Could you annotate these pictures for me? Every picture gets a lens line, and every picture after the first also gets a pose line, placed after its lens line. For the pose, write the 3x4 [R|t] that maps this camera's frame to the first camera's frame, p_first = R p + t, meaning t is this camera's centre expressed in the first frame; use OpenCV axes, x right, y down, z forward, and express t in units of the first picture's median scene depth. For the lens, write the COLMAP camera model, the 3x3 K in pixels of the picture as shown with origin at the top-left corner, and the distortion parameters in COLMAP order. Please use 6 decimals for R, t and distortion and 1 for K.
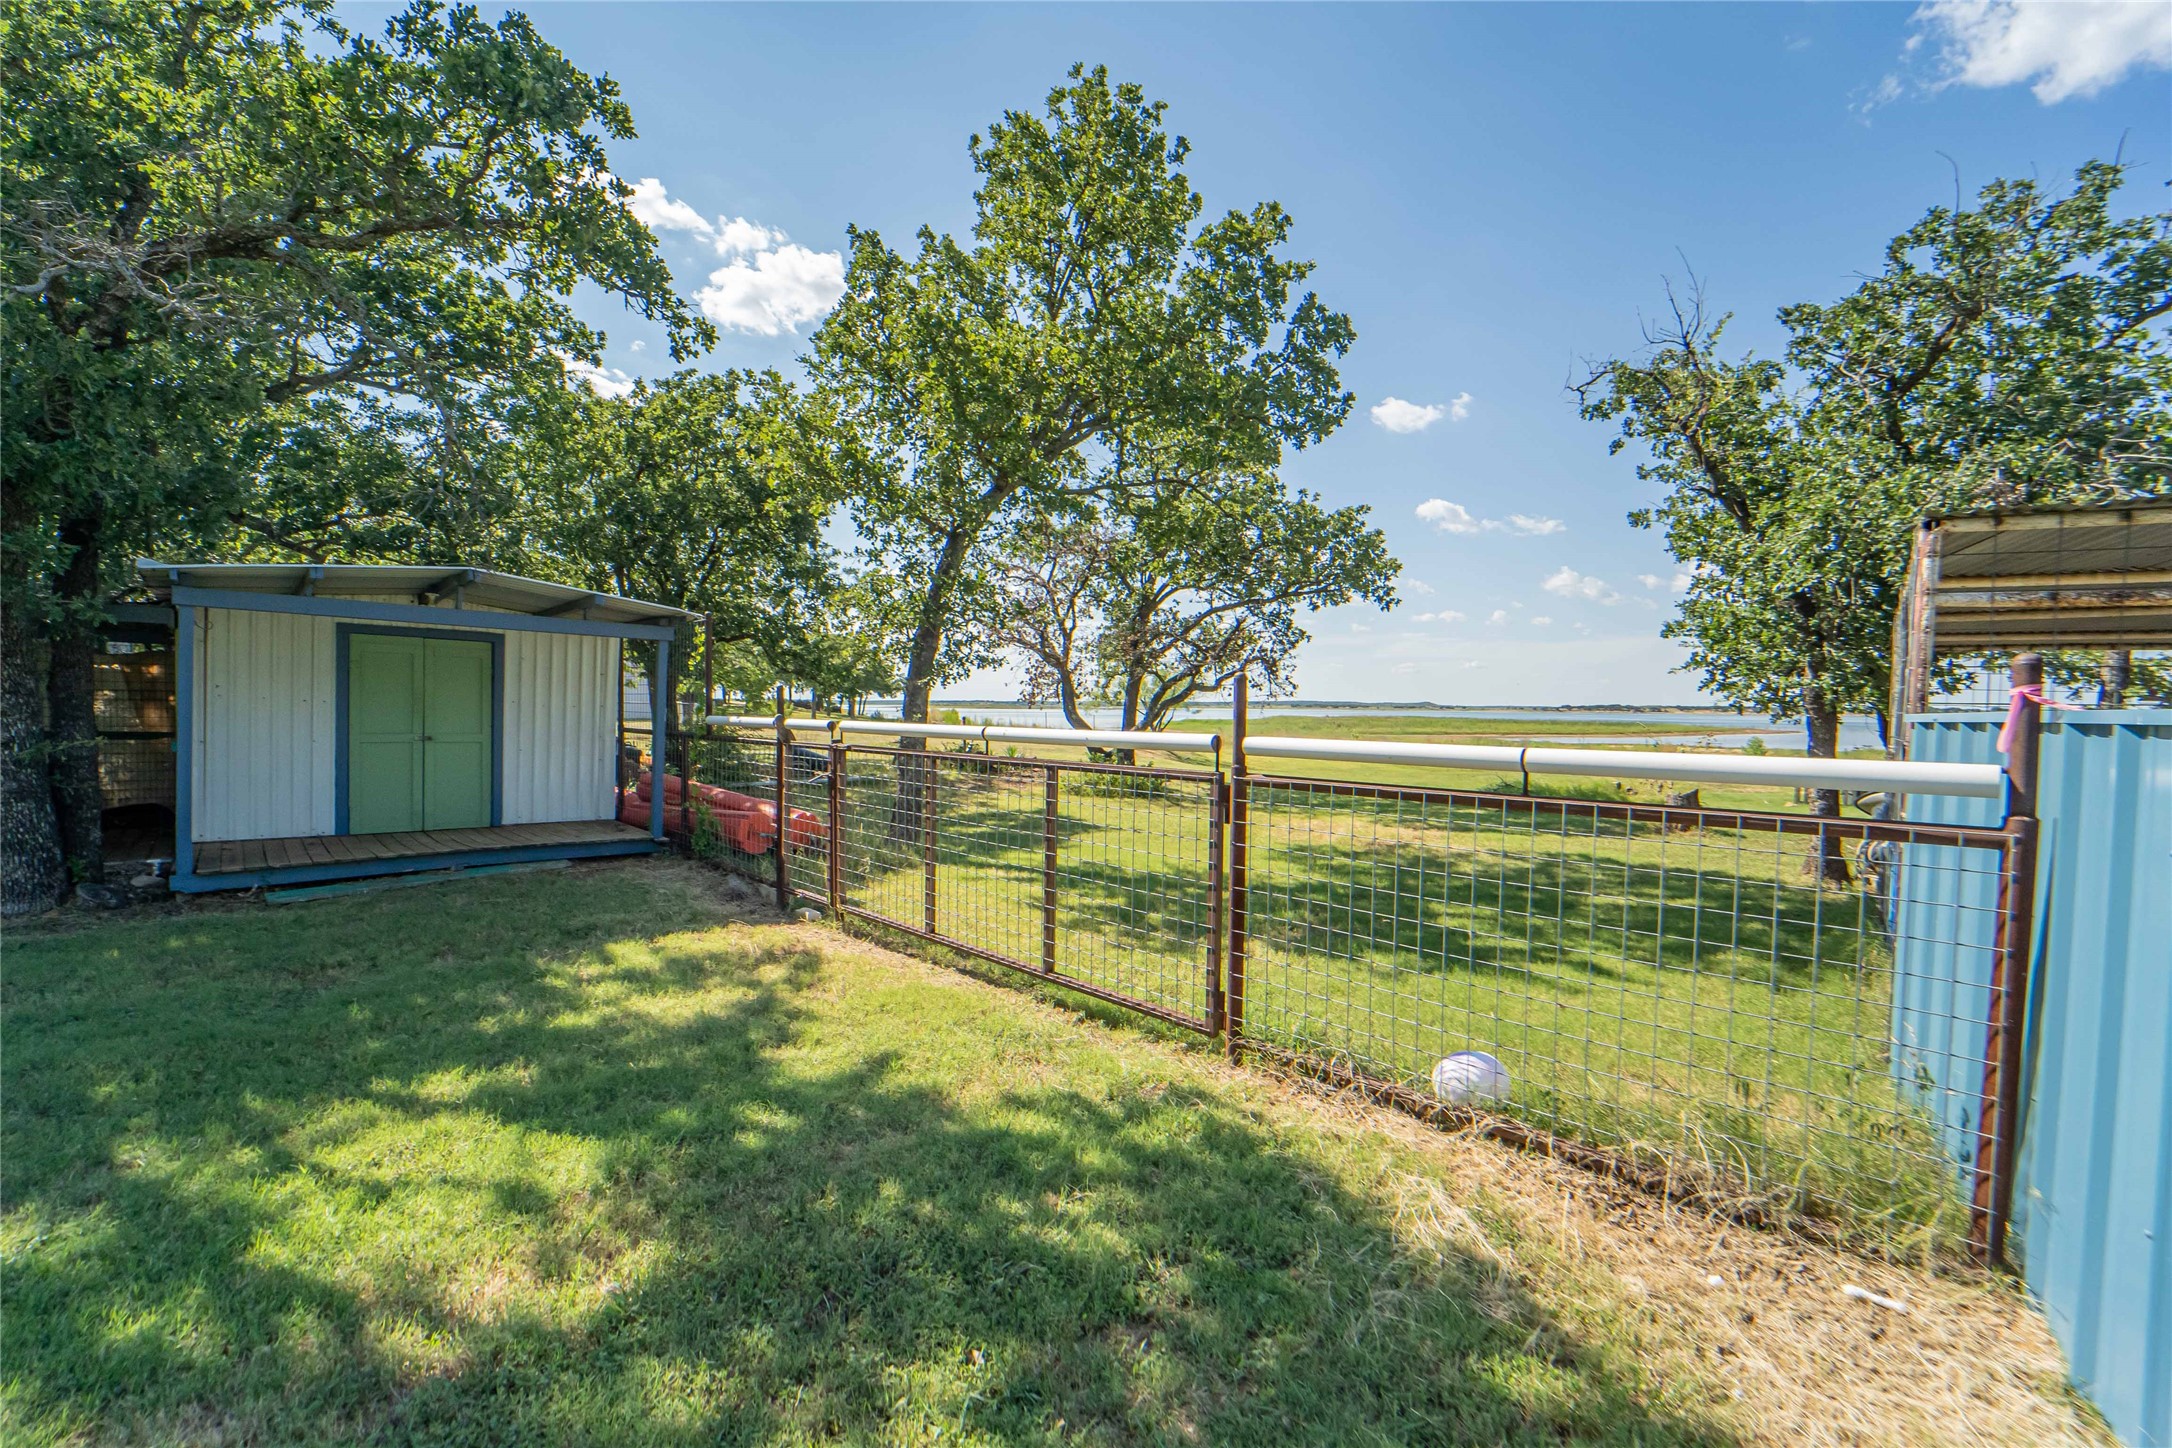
lens RADIAL K [[880.5, 0, 1103.6], [0, 880.5, 745.0], [0, 0, 1]] dist [-0.022624, 0.001581]
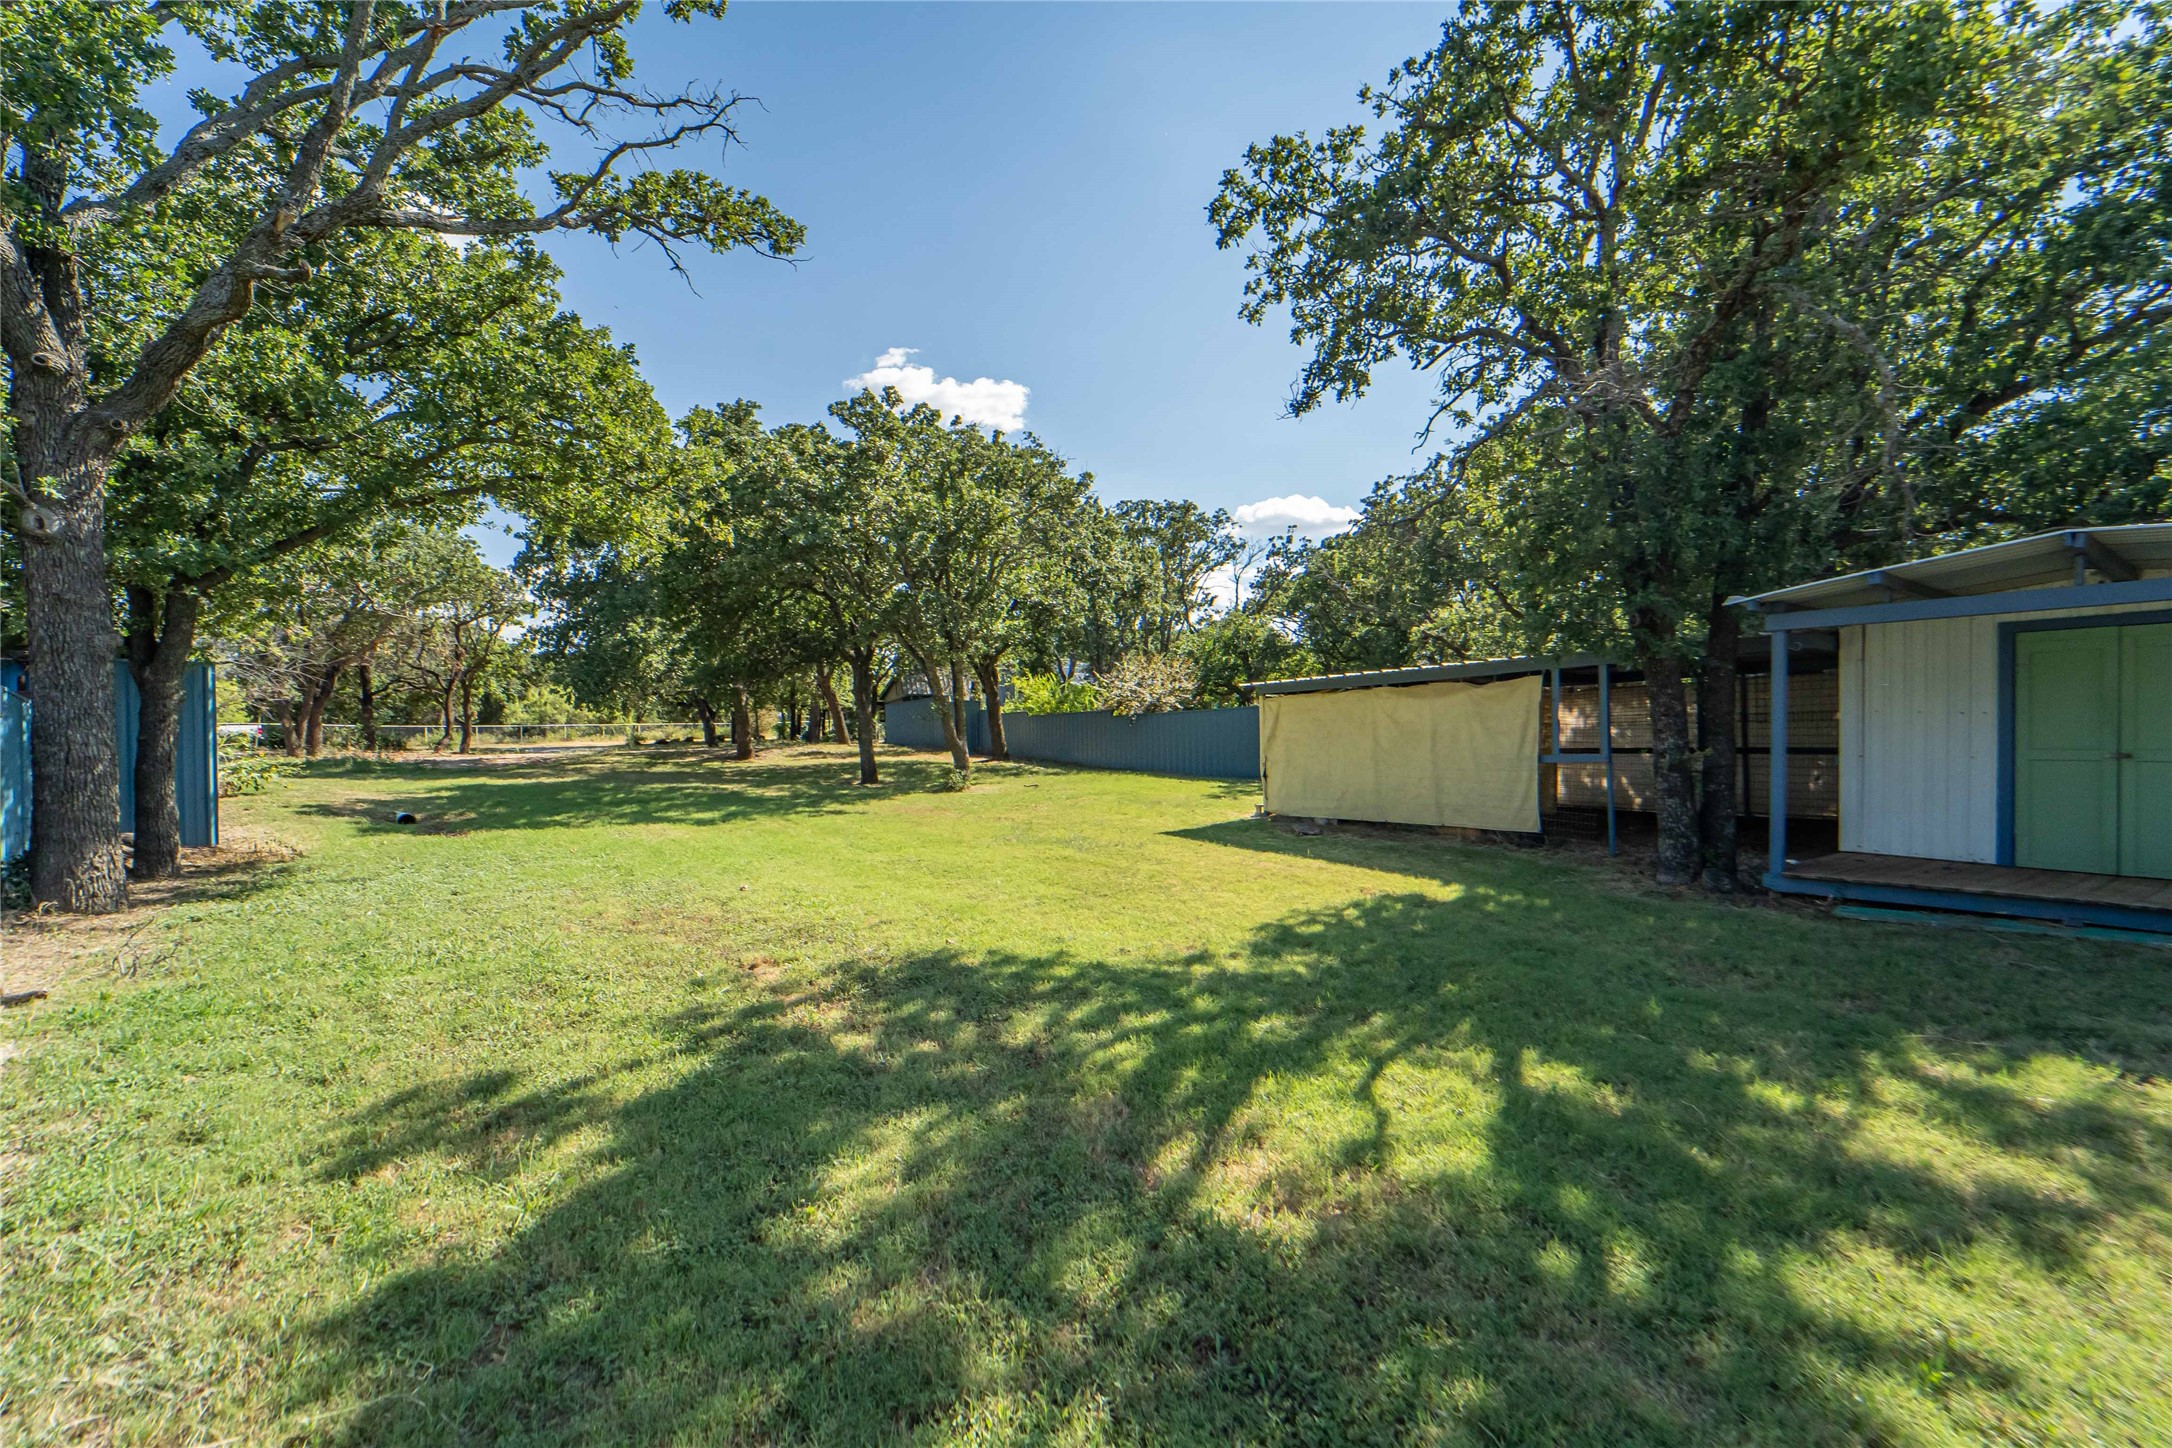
lens RADIAL K [[880.5, 0, 1092.6], [0, 880.5, 736.5], [0, 0, 1]] dist [-0.022624, 0.001581]
pose [[-0.208130, -0.014226, -0.977998, 0.326515], [-0.022989, 0.999689, -0.009649, 0.007184], [0.977831, 0.020475, -0.208392, 0.564518]]
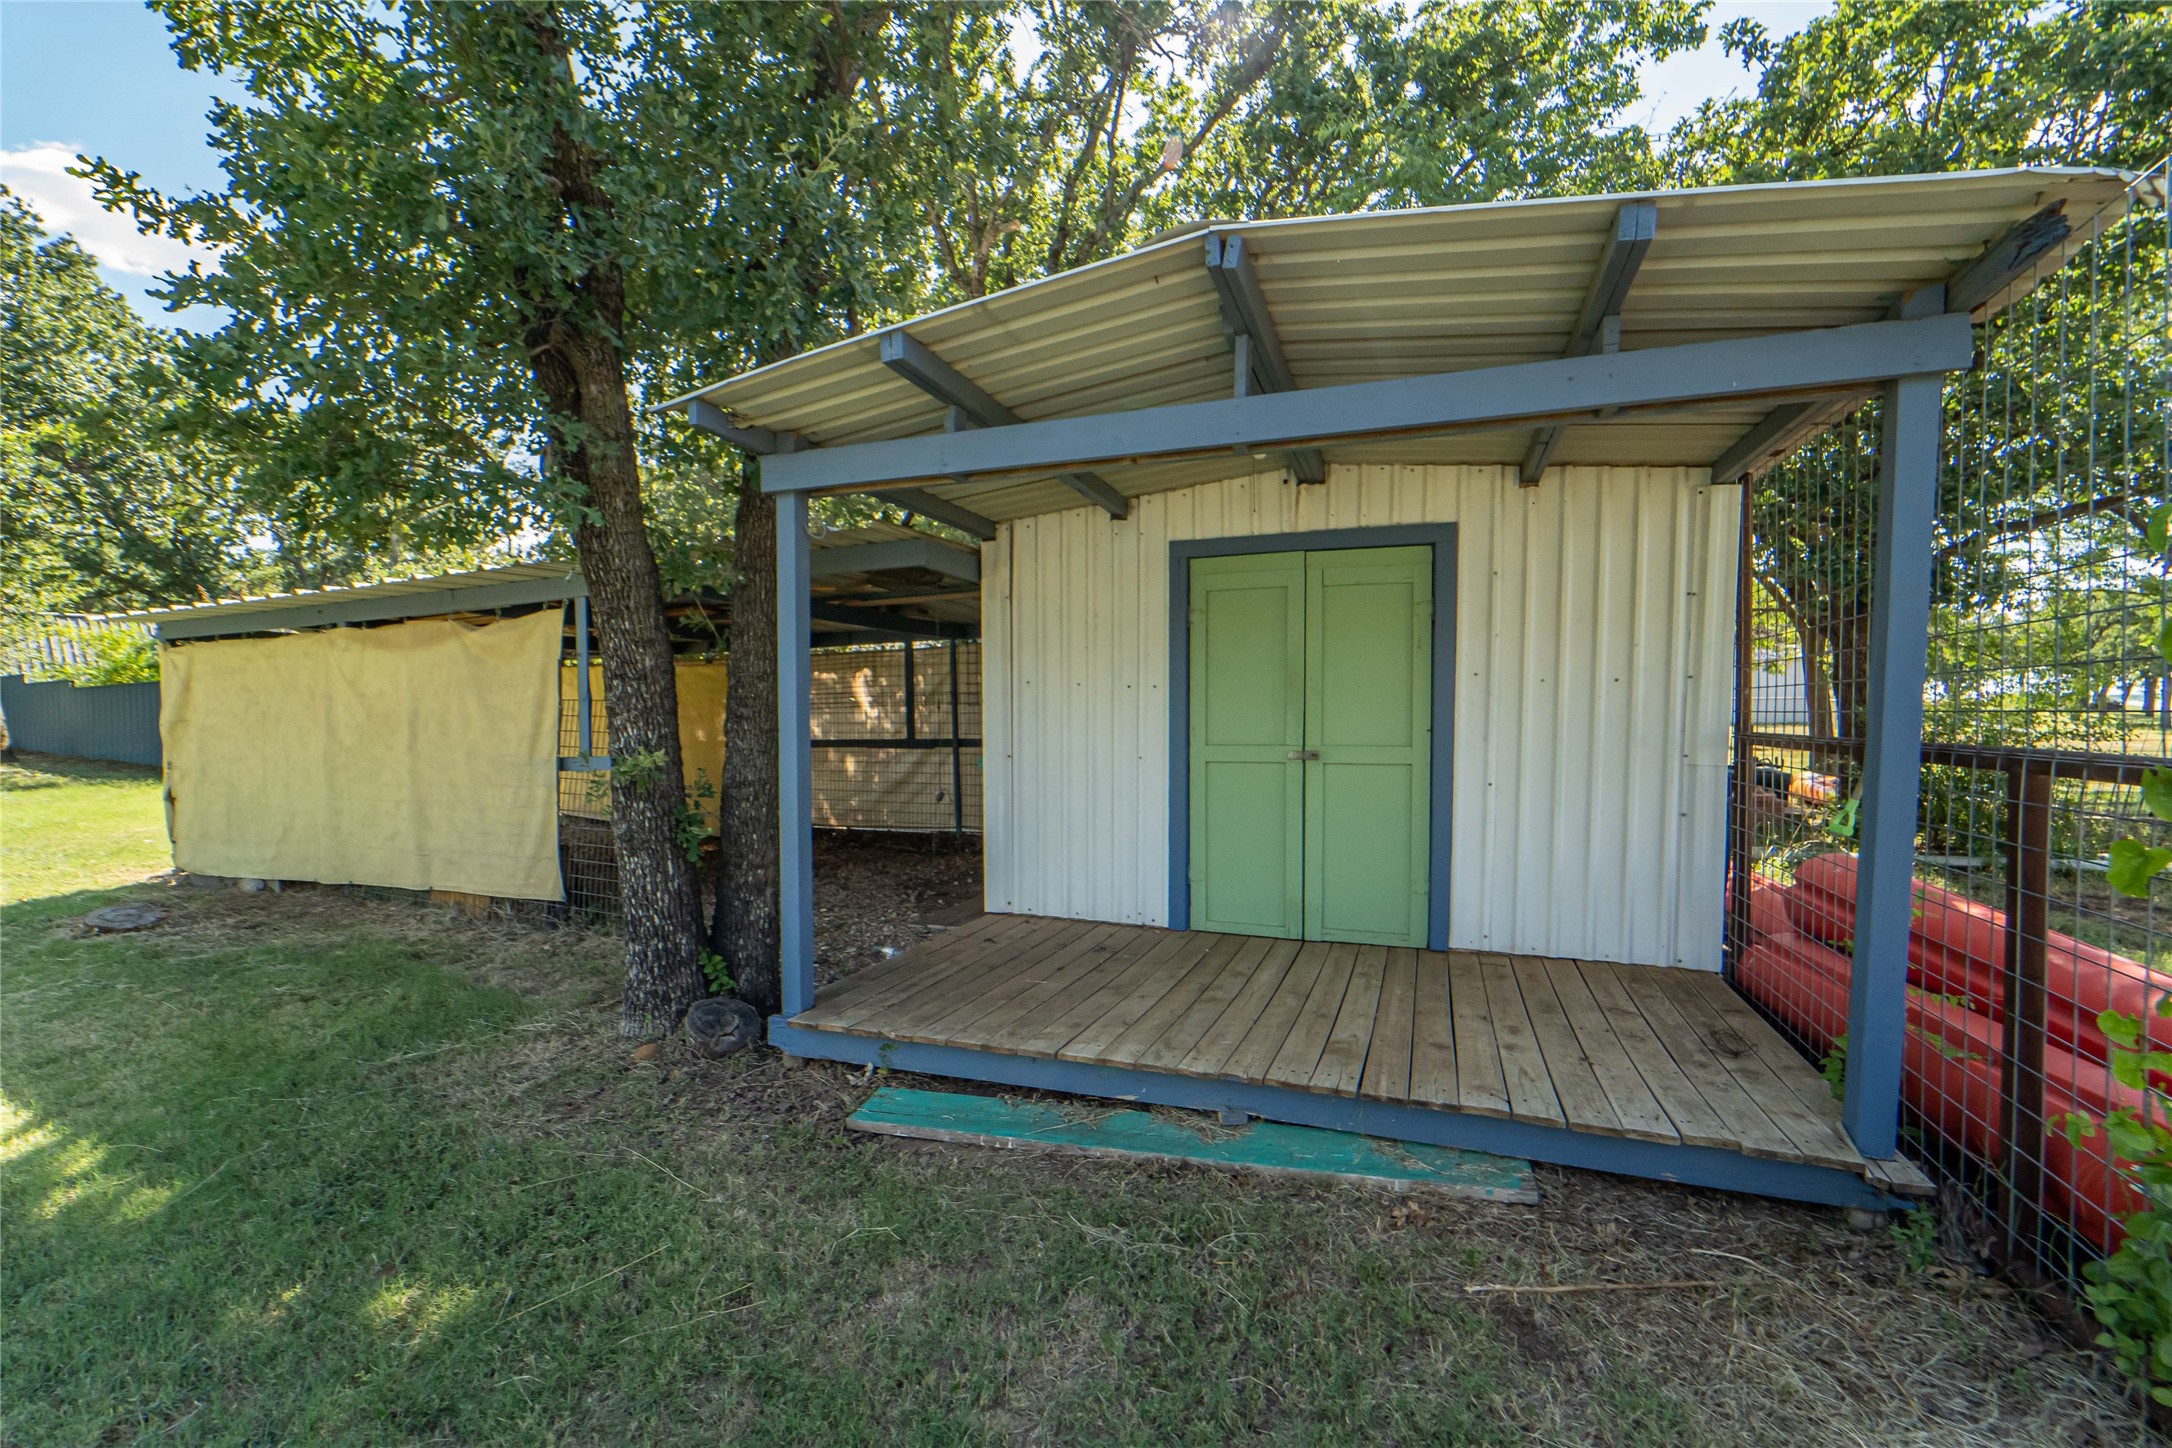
lens RADIAL K [[880.5, 0, 1095.6], [0, 880.5, 741.6], [0, 0, 1]] dist [-0.022624, 0.001581]
pose [[0.399091, 0.006964, -0.916885, -0.785832], [-0.016696, 0.999861, 0.000328, -0.030711], [0.916759, 0.015177, 0.399152, 1.471771]]
